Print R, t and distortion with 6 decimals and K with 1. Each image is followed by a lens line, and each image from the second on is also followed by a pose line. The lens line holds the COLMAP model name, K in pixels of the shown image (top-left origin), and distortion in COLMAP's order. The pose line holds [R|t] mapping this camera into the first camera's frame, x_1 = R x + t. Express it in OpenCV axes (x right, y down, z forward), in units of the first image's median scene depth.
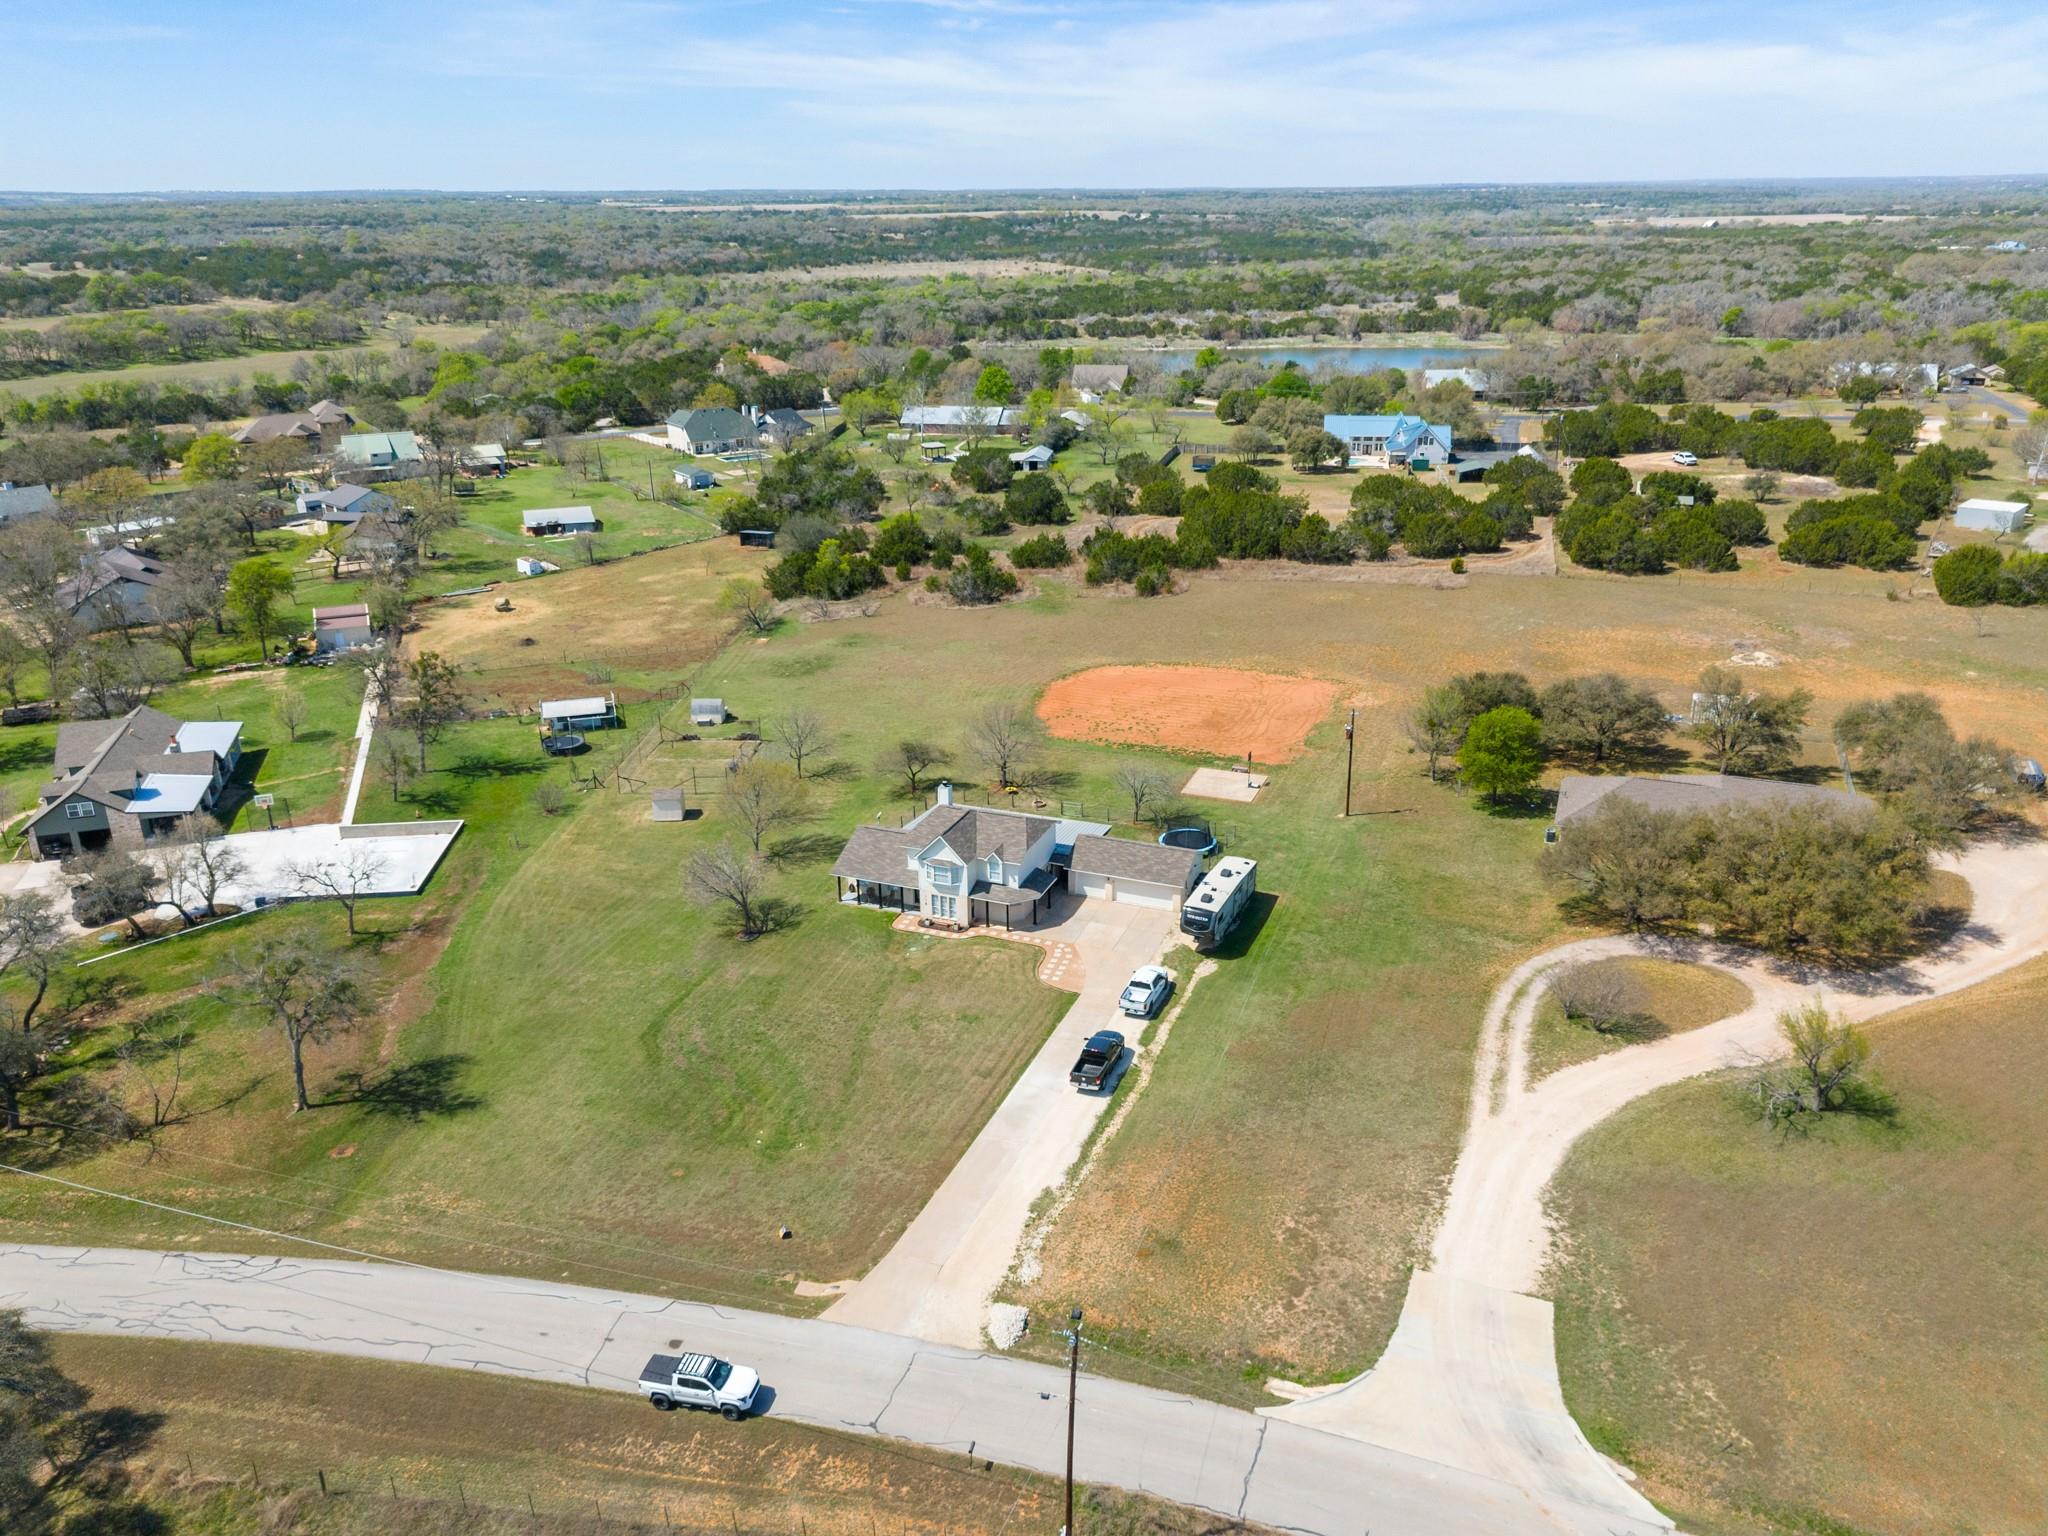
lens RADIAL K [[1503.1, 0, 1024.0], [0, 1503.1, 768.0], [0, 0, 1]] dist [0.071552, -0.067246]
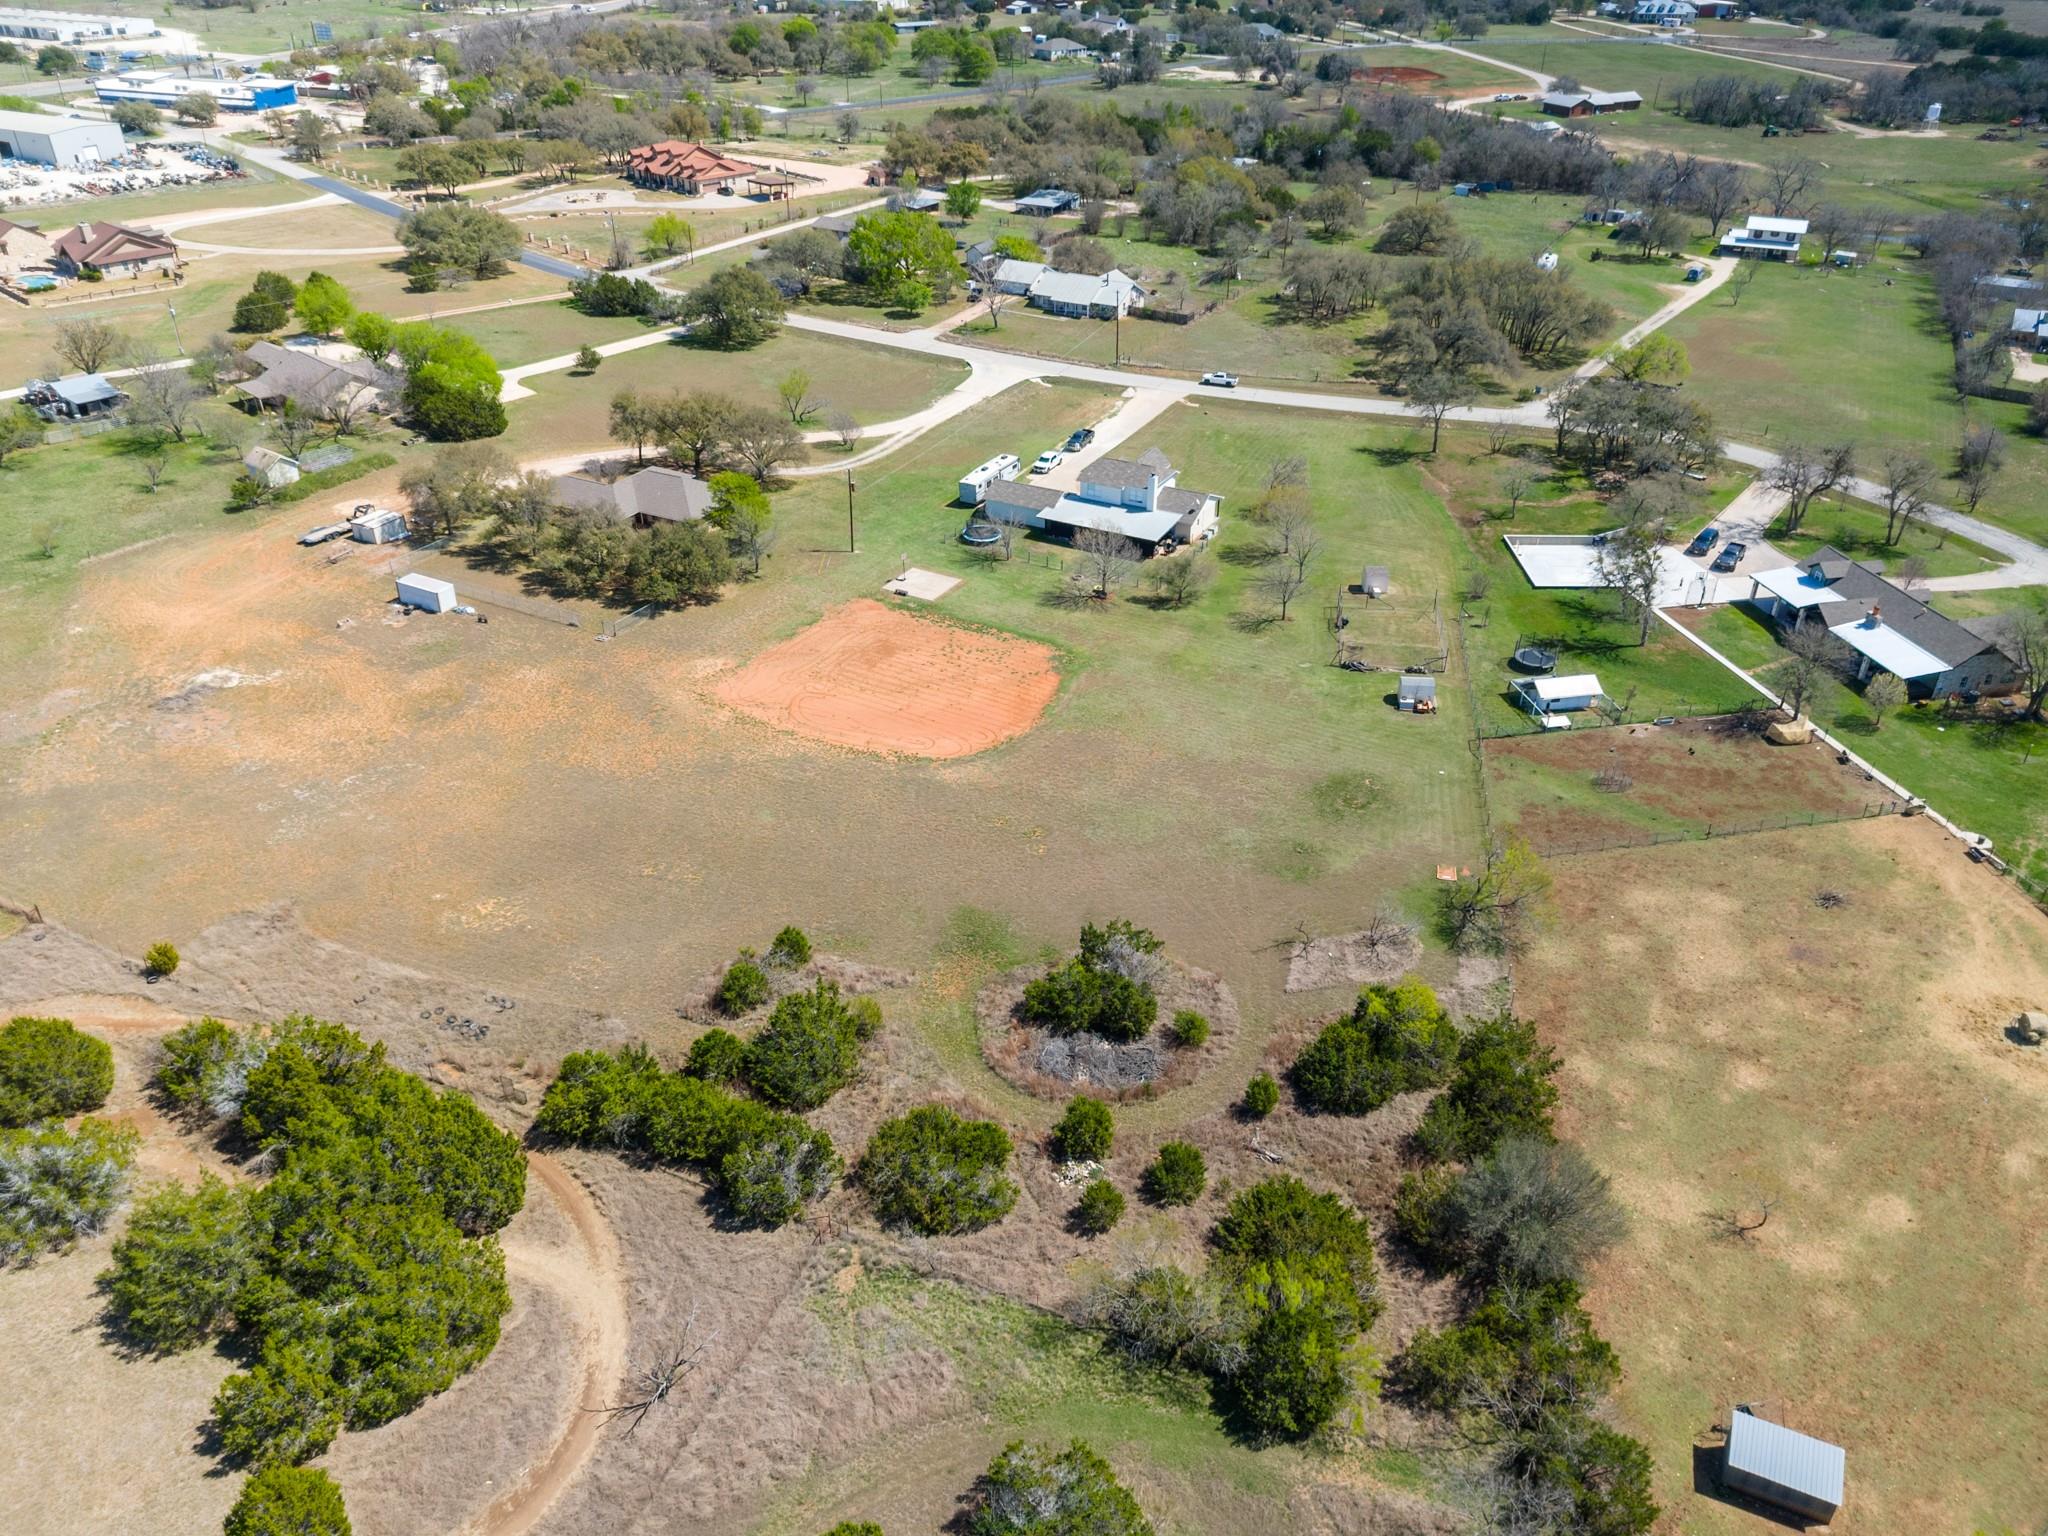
lens RADIAL K [[1503.1, 0, 1024.0], [0, 1503.1, 768.0], [0, 0, 1]] dist [0.071552, -0.067246]
pose [[-0.993744, -0.049098, 0.100313, -0.056711], [0.048651, 0.618178, 0.784531, -0.620502], [-0.100530, 0.784503, -0.611922, 1.357400]]
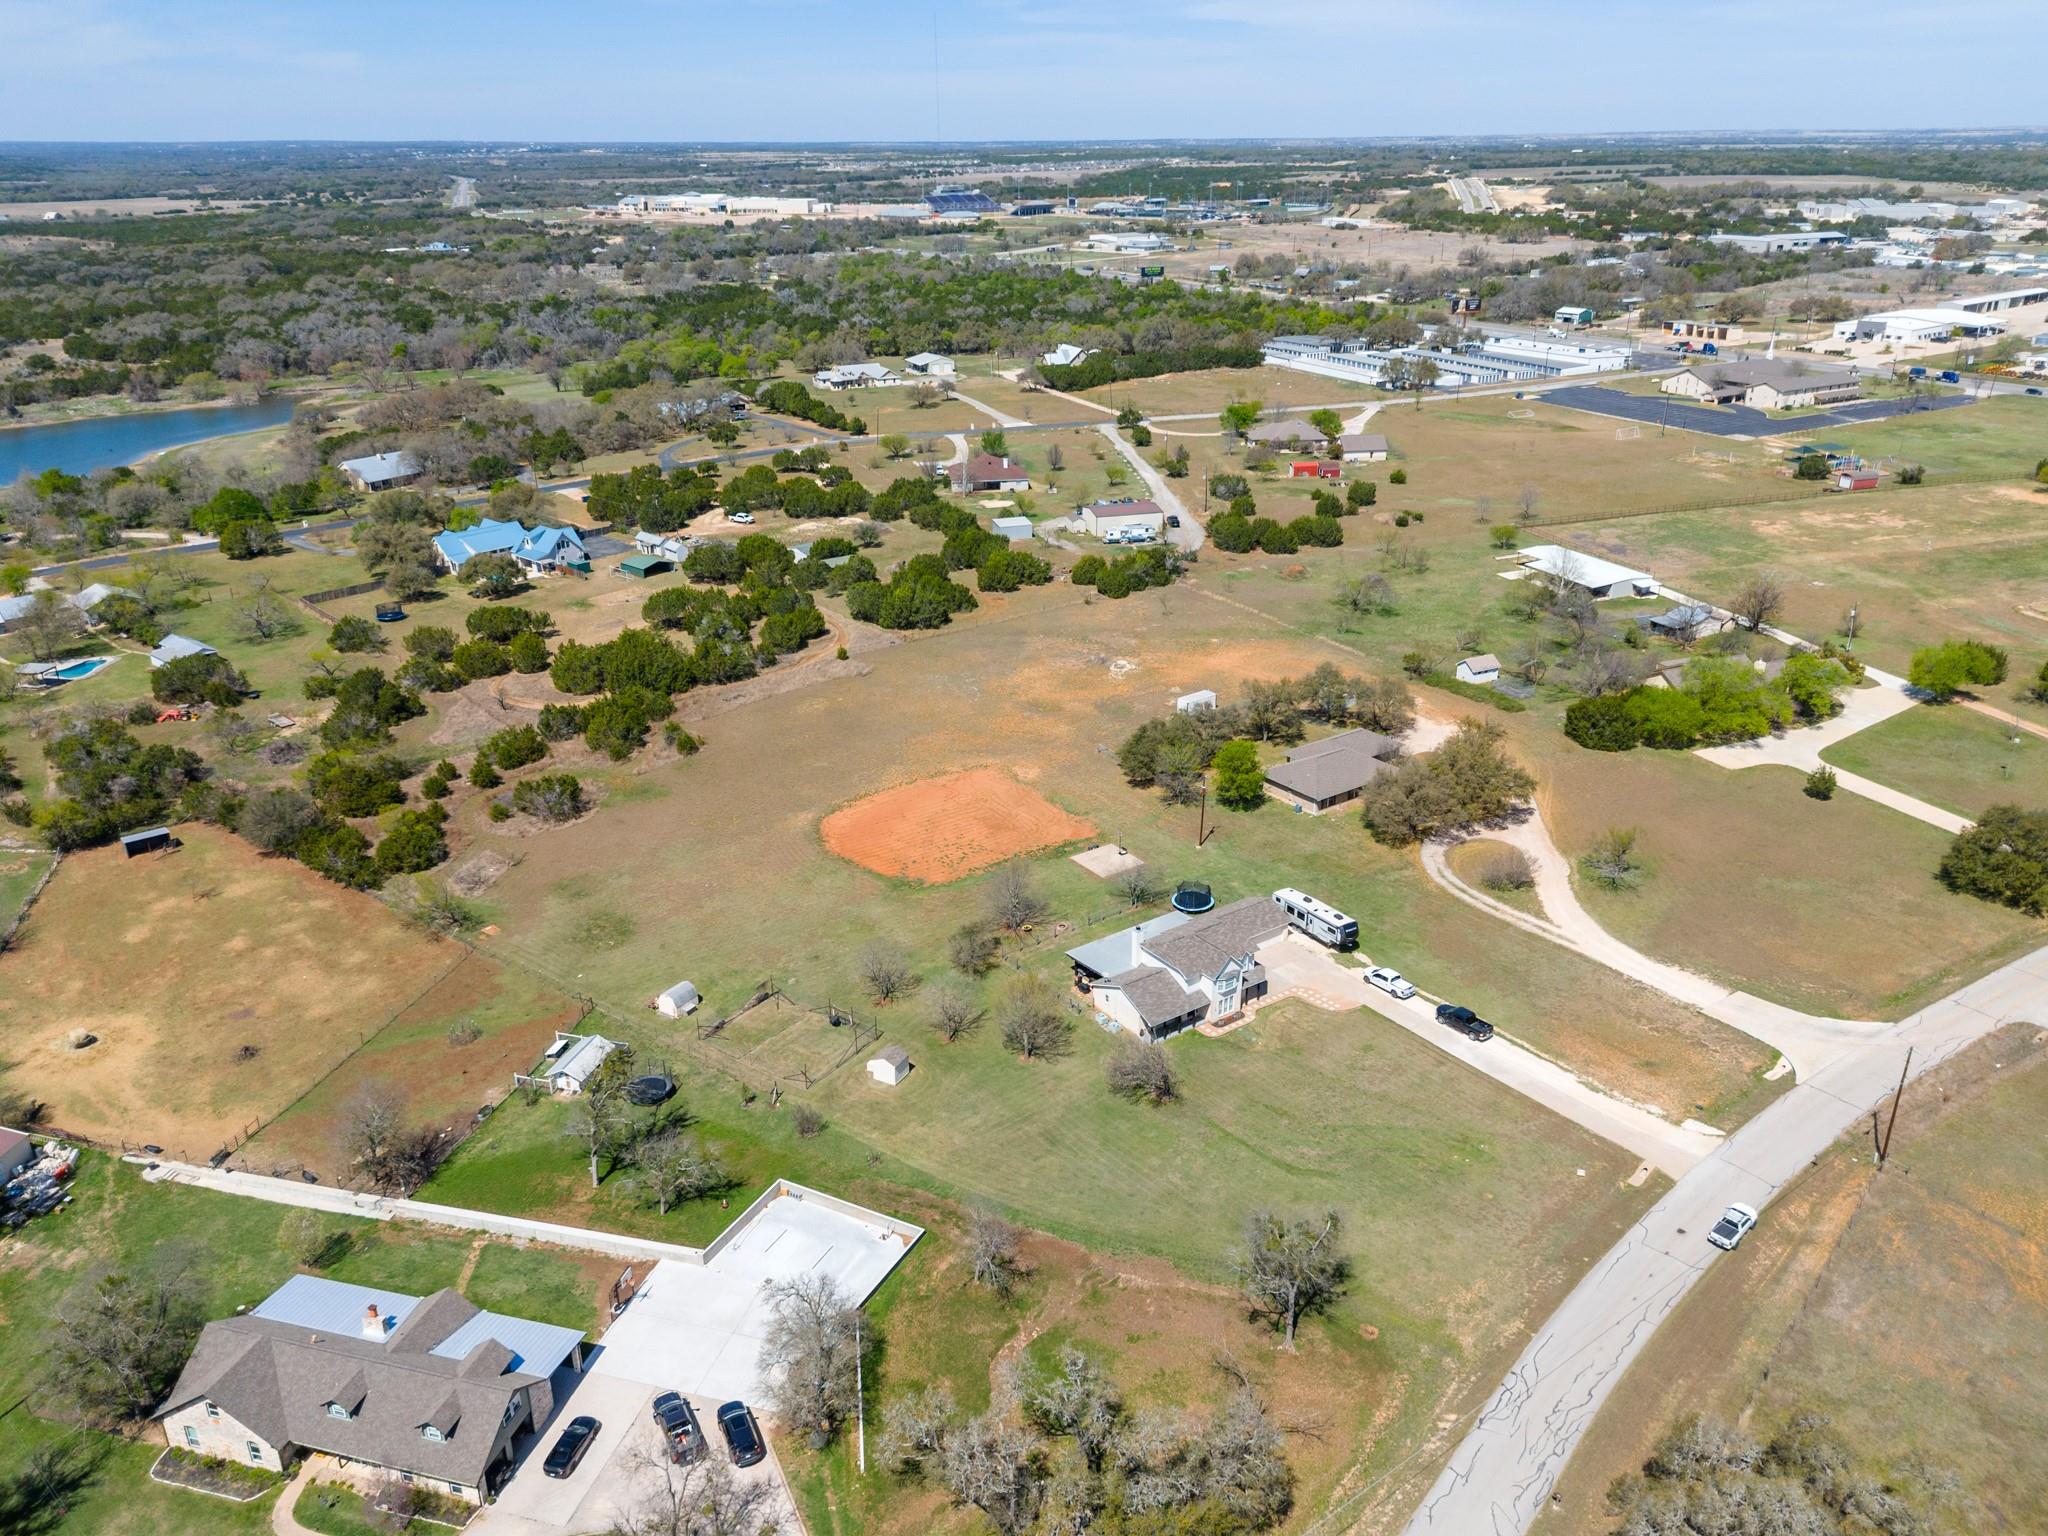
lens RADIAL K [[1503.1, 0, 1024.0], [0, 1503.1, 768.0], [0, 0, 1]] dist [0.071552, -0.067246]
pose [[0.541314, -0.319313, 0.777829, -0.671342], [0.303993, 0.936830, 0.173027, -0.234228], [-0.783943, 0.142793, 0.604188, 0.177458]]
